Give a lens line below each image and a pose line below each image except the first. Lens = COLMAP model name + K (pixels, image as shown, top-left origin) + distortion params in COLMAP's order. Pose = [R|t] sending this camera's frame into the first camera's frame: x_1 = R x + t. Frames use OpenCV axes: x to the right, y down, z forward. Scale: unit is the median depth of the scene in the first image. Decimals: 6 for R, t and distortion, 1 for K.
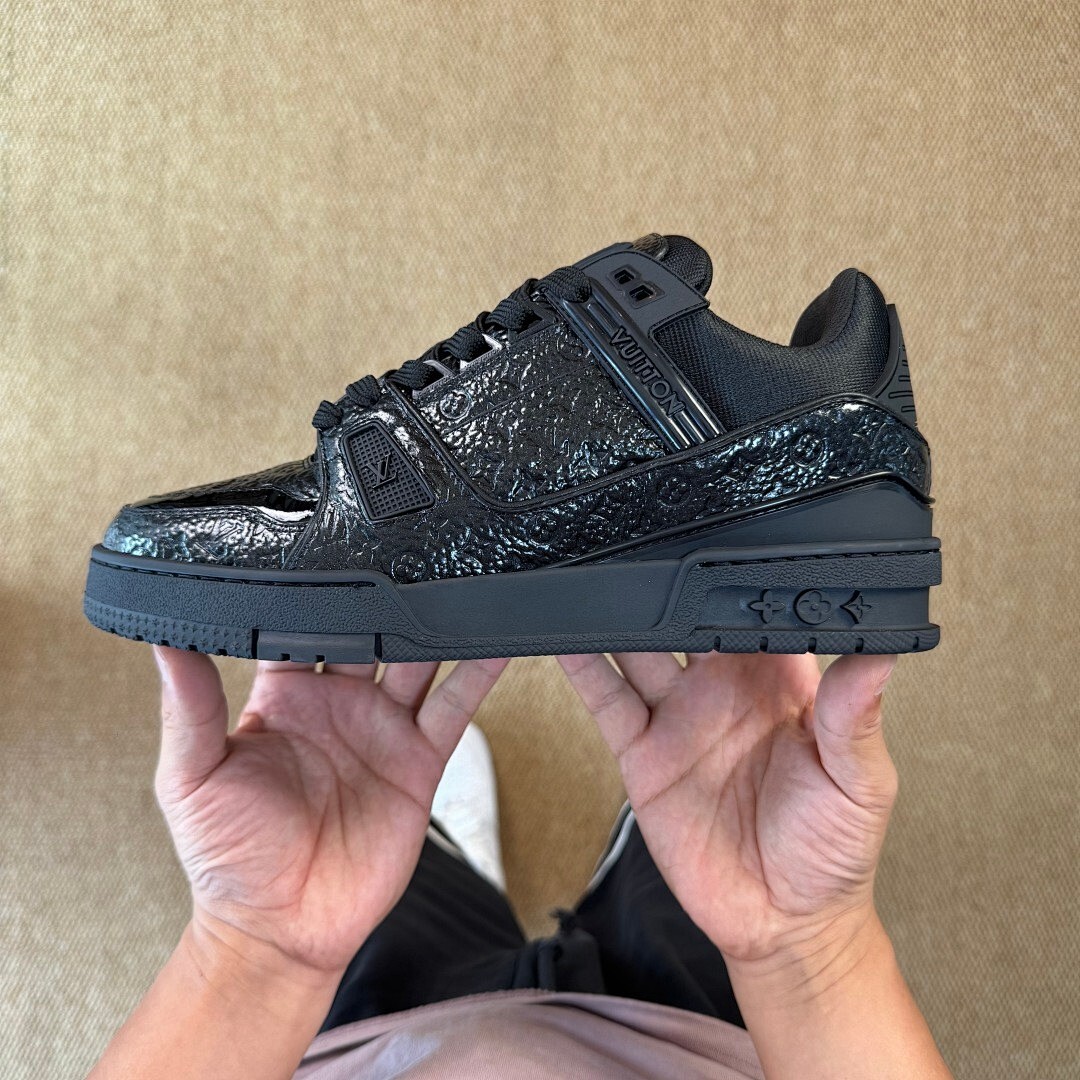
lens RADIAL K [[1027.7, 0, 540.0], [0, 1027.7, 540.0], [0, 0, 1]] dist [0.123224, 0.005150]
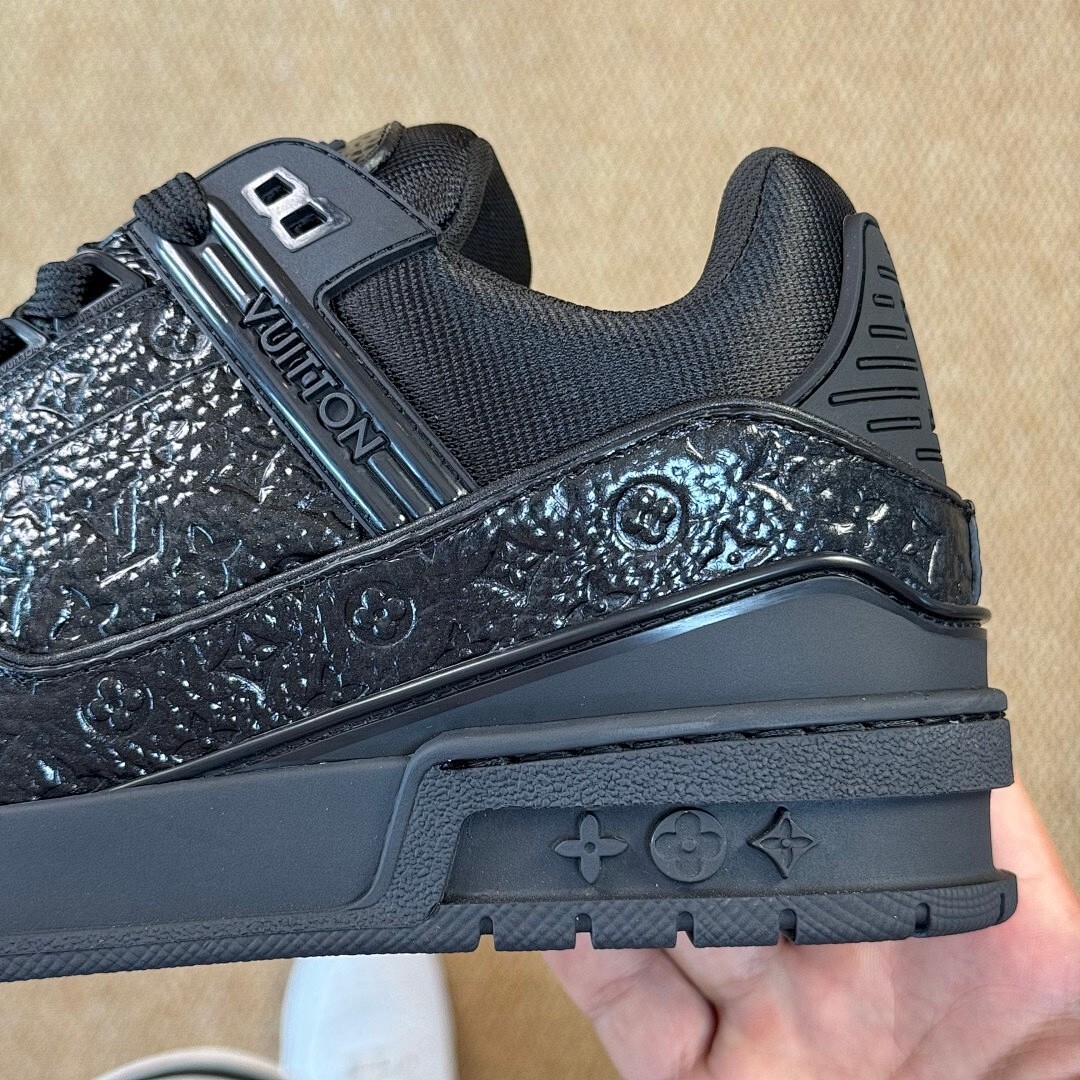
lens RADIAL K [[1965.3, 0, 540.0], [0, 1965.3, 540.0], [0, 0, 1]] dist [0.170648, 0.087870]
pose [[0.993482, -0.049824, -0.102521, 0.297470], [0.041351, 0.995677, -0.083173, -0.002588], [0.106222, 0.078391, 0.991248, 0.083956]]
